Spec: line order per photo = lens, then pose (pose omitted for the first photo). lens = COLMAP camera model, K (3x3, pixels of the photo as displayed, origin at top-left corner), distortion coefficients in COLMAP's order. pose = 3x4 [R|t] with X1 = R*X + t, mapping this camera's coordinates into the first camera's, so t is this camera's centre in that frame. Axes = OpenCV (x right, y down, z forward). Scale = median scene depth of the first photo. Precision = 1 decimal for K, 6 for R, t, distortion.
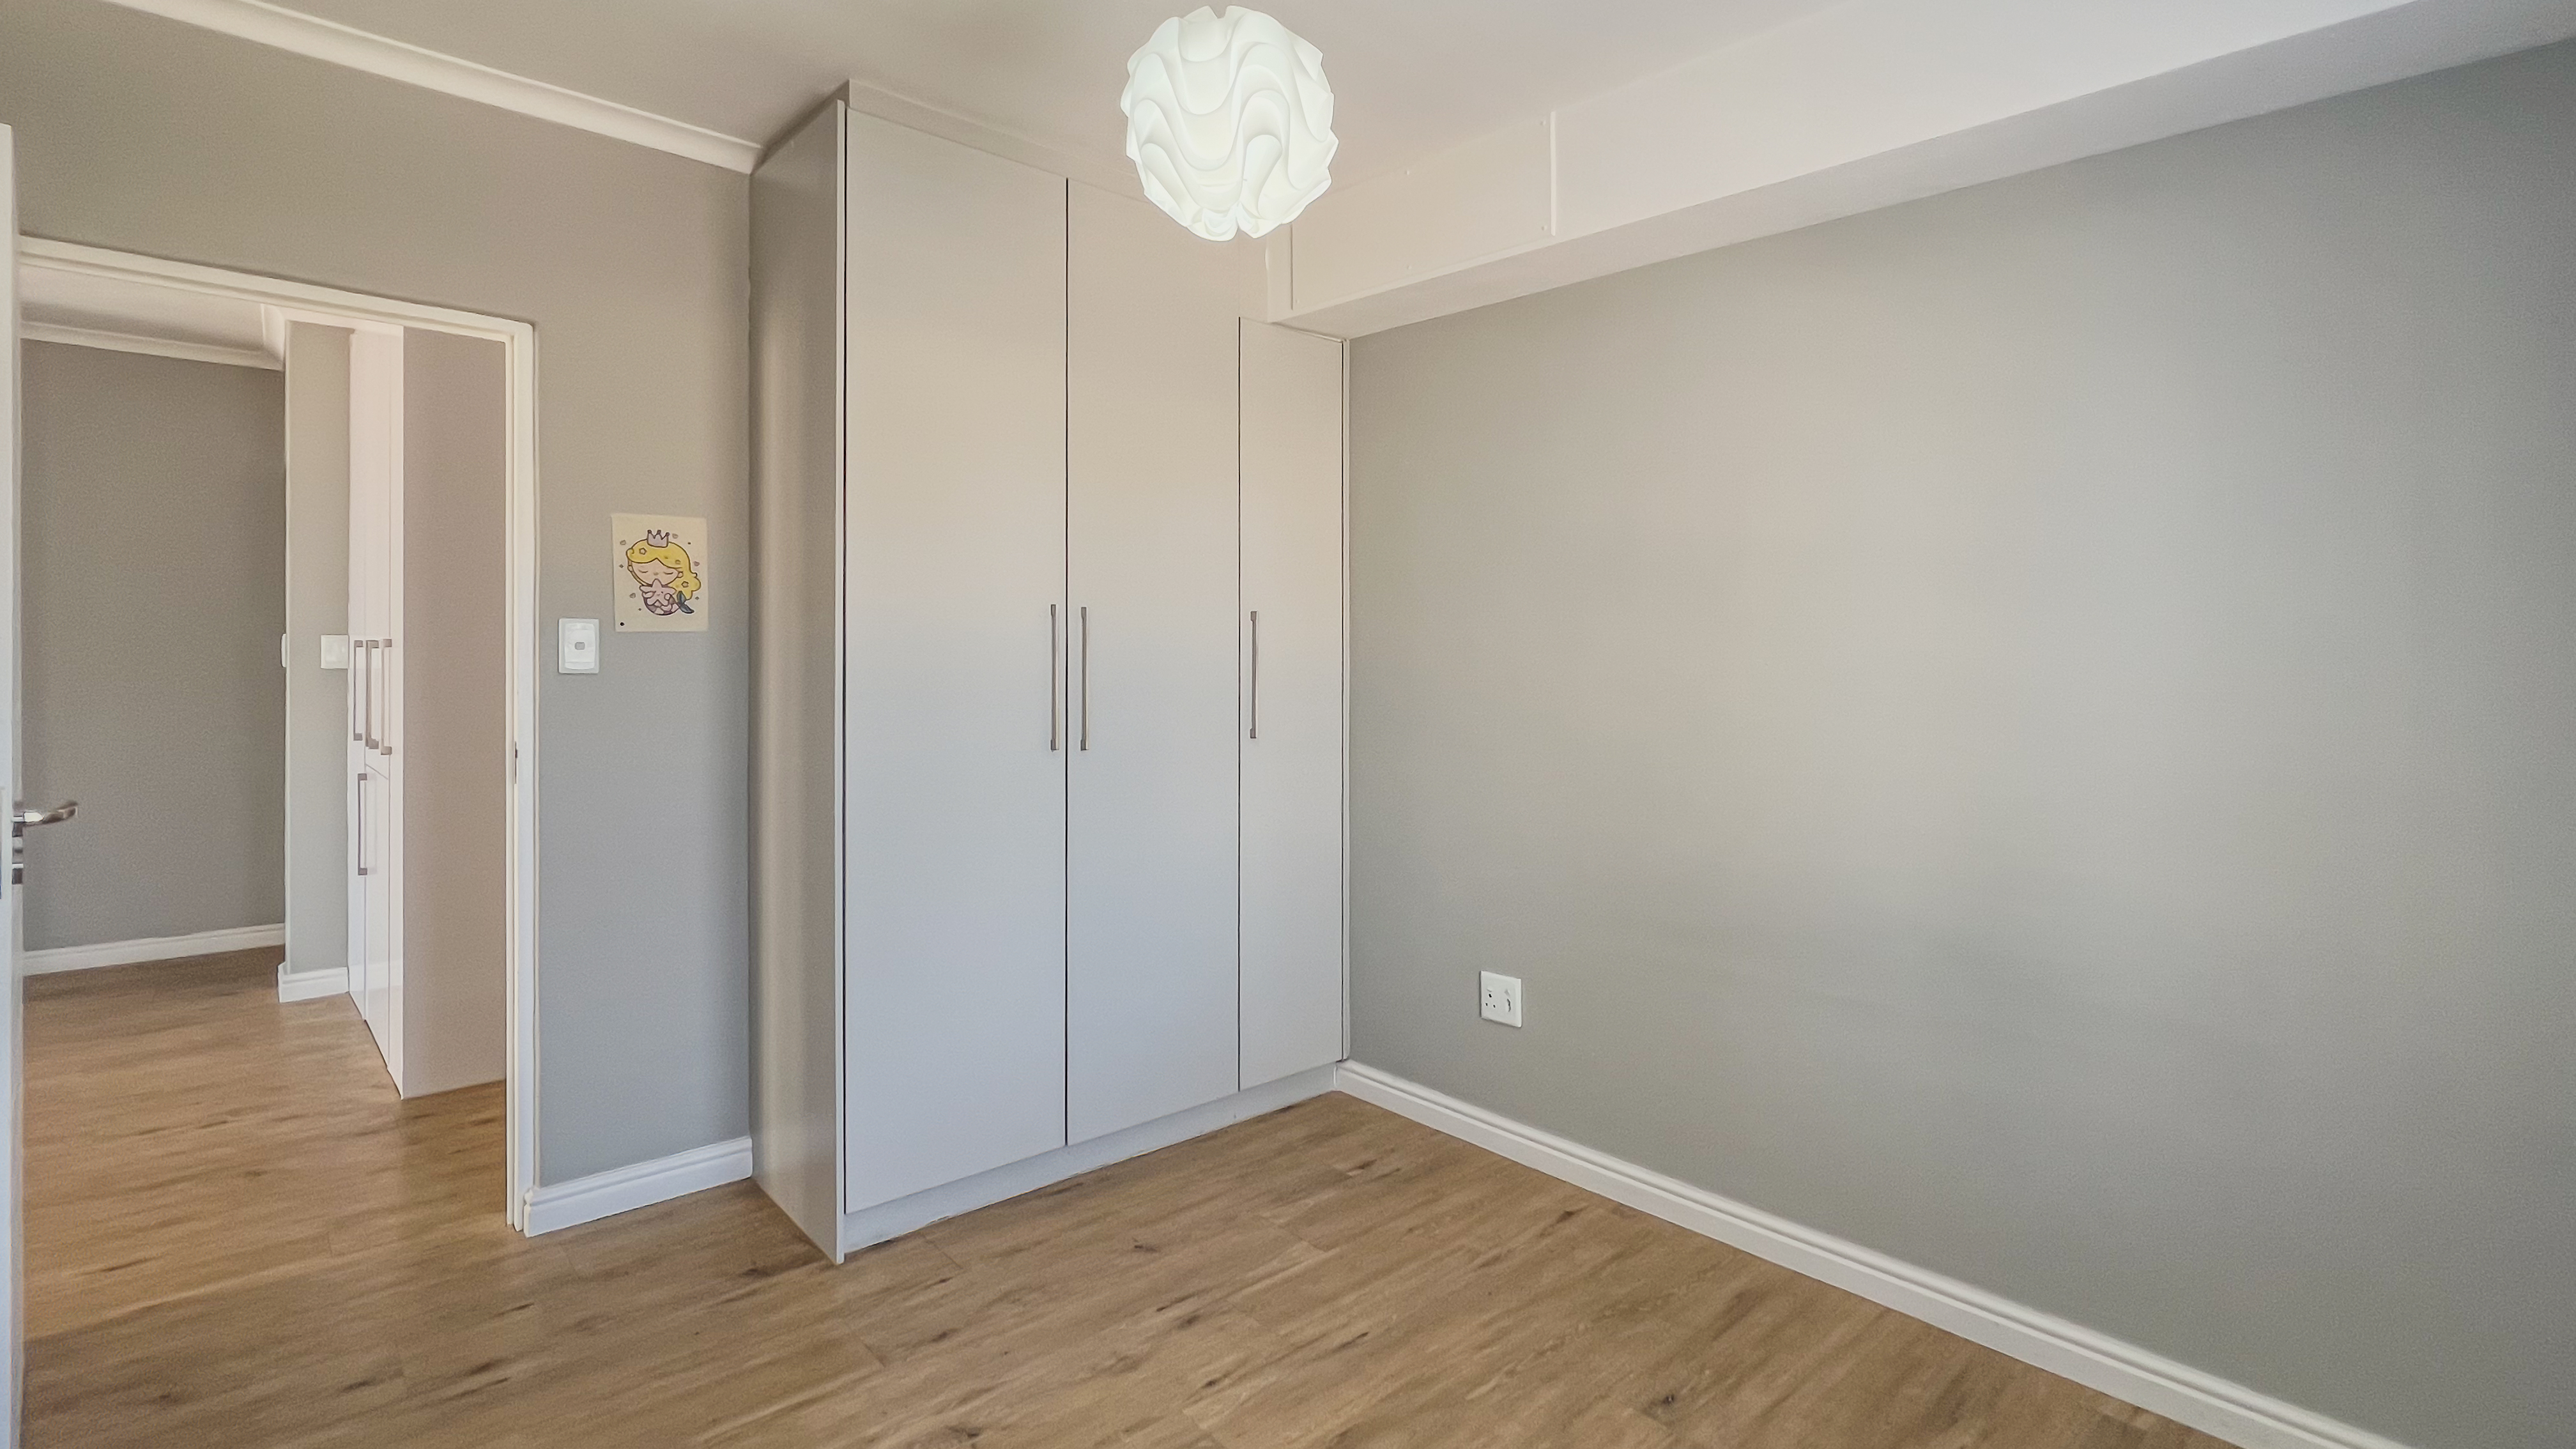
lens RADIAL K [[1182.4, 0, 1289.0], [0, 1182.4, 662.8], [0, 0, 1]] dist [-0.000884, 0.000127]
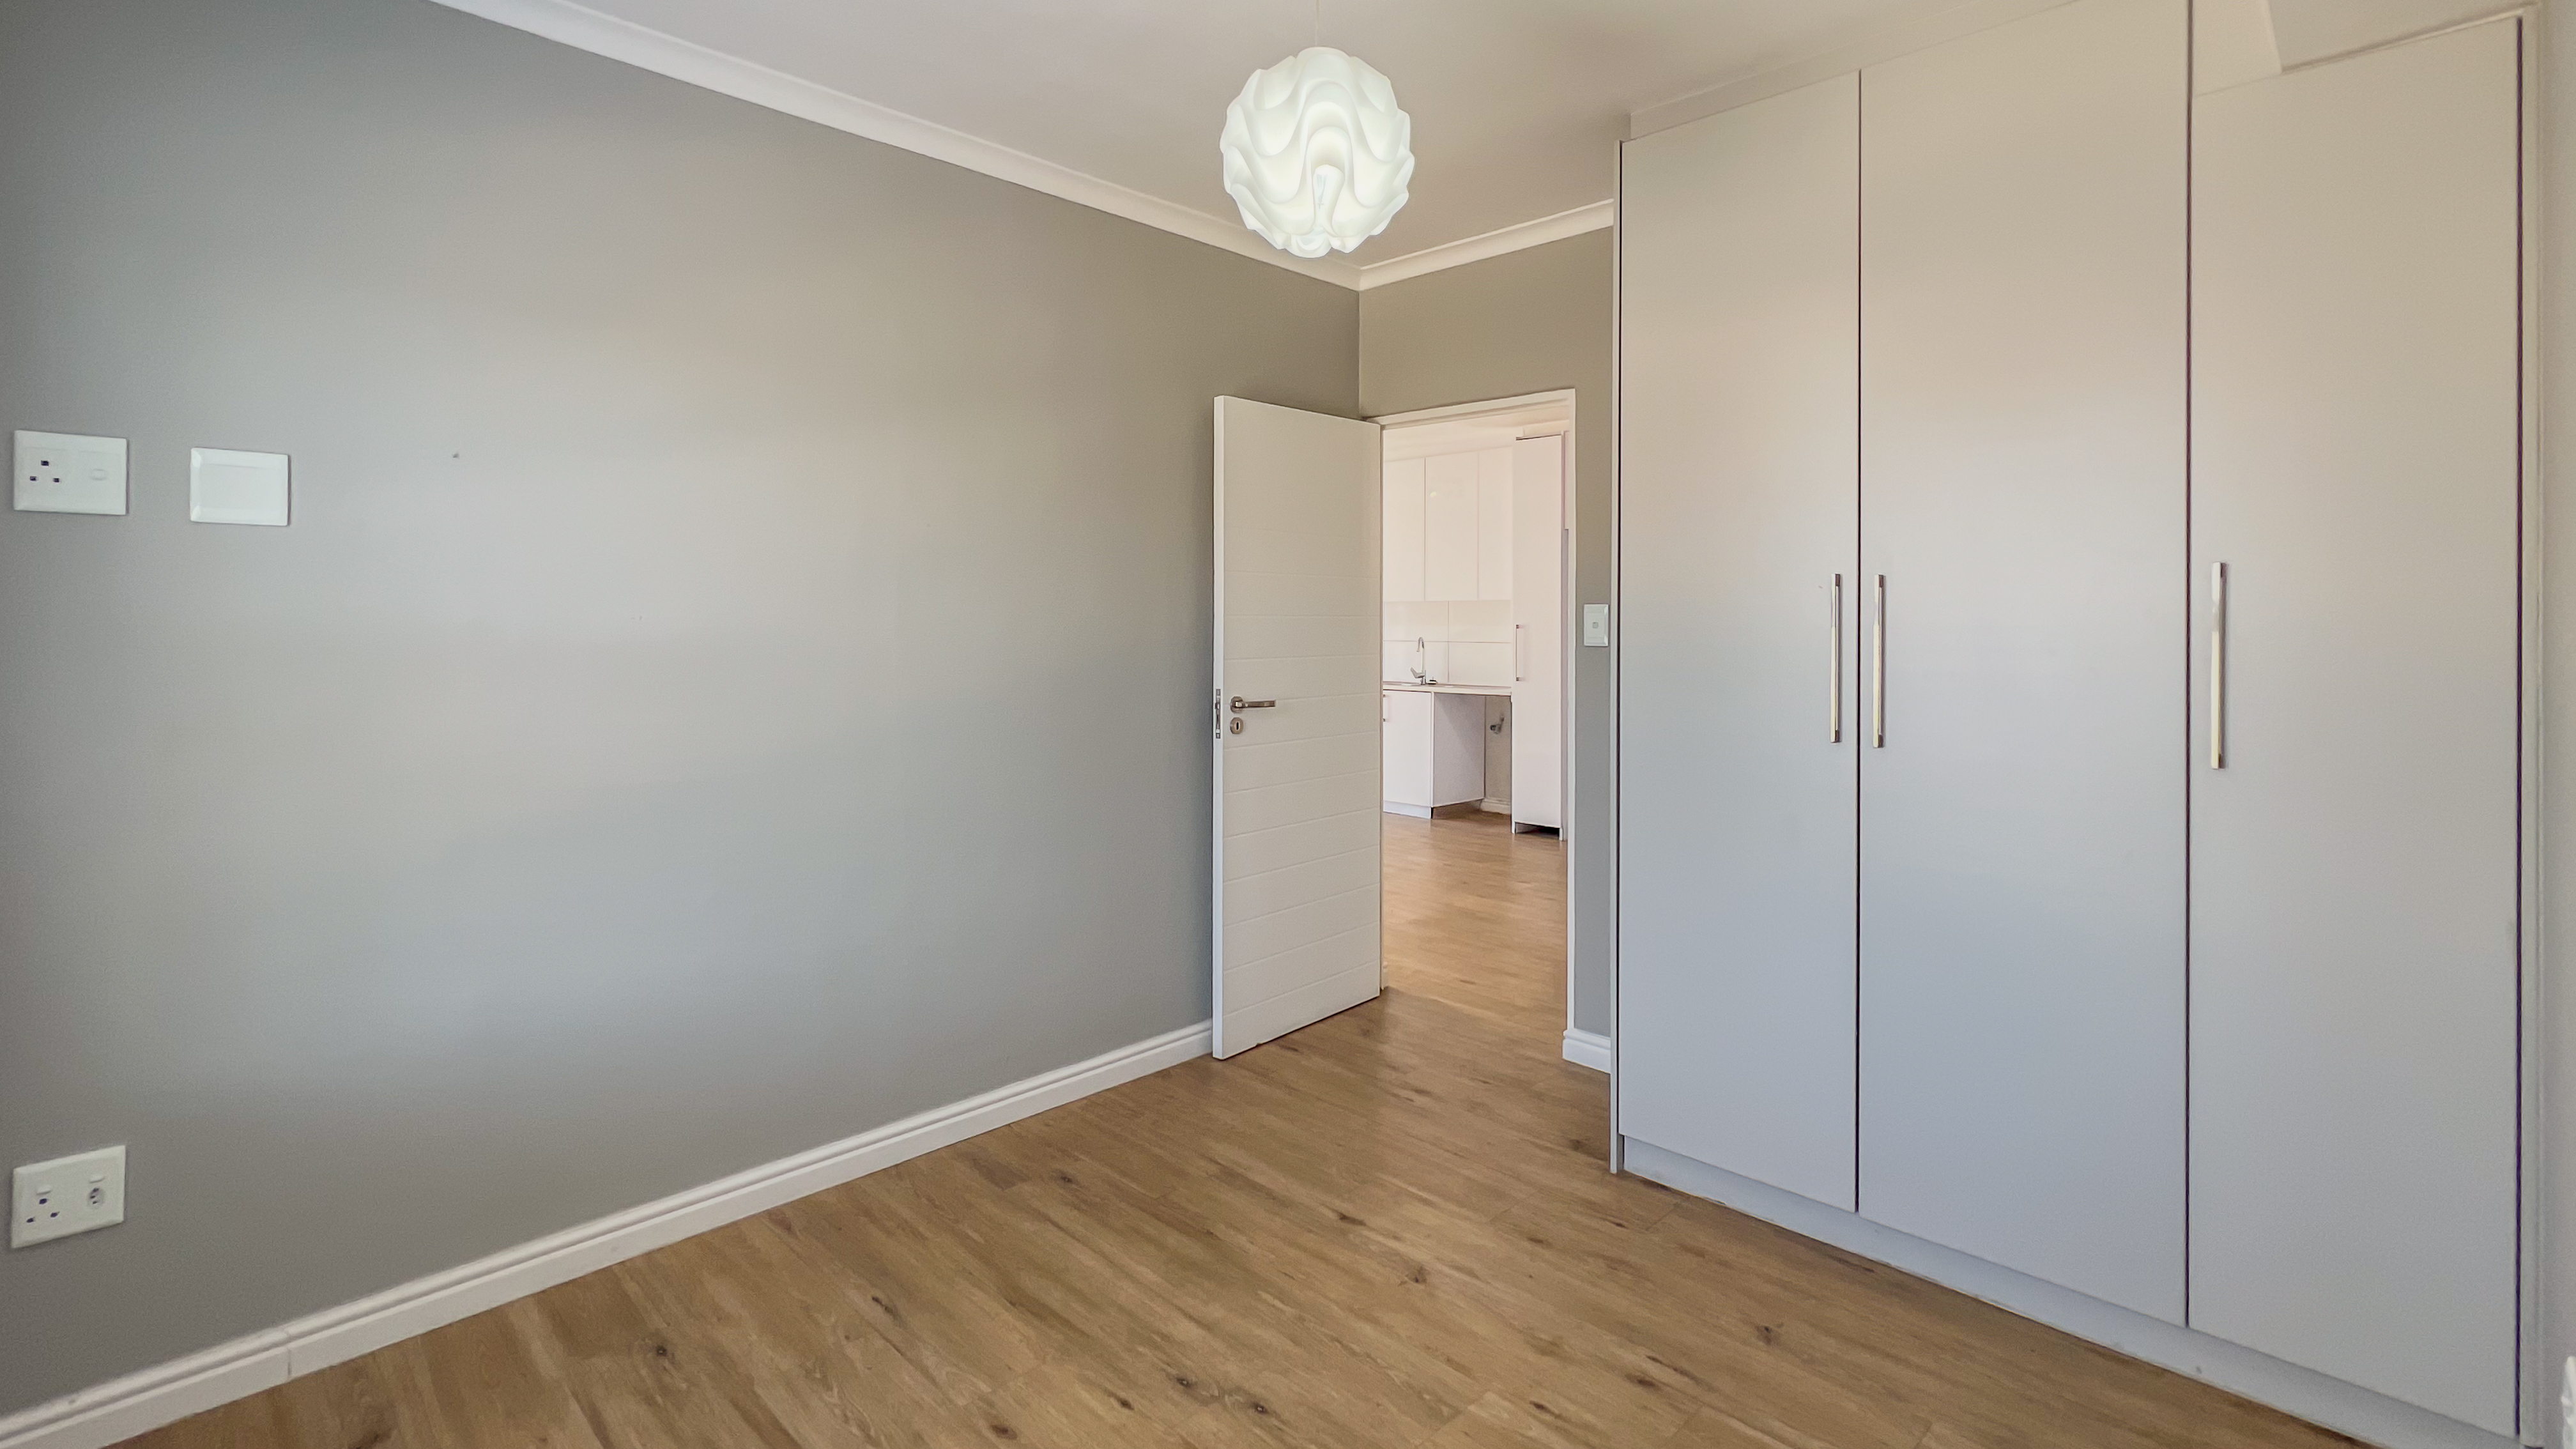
lens RADIAL K [[1176.7, 0, 1285.2], [0, 1176.7, 616.8], [0, 0, 1]] dist [0.000948, 0.000238]
pose [[0.055786, -0.011791, -0.998373, 0.690351], [-0.011184, 0.999860, -0.012434, -0.003926], [0.998380, 0.011859, 0.055647, 0.588056]]
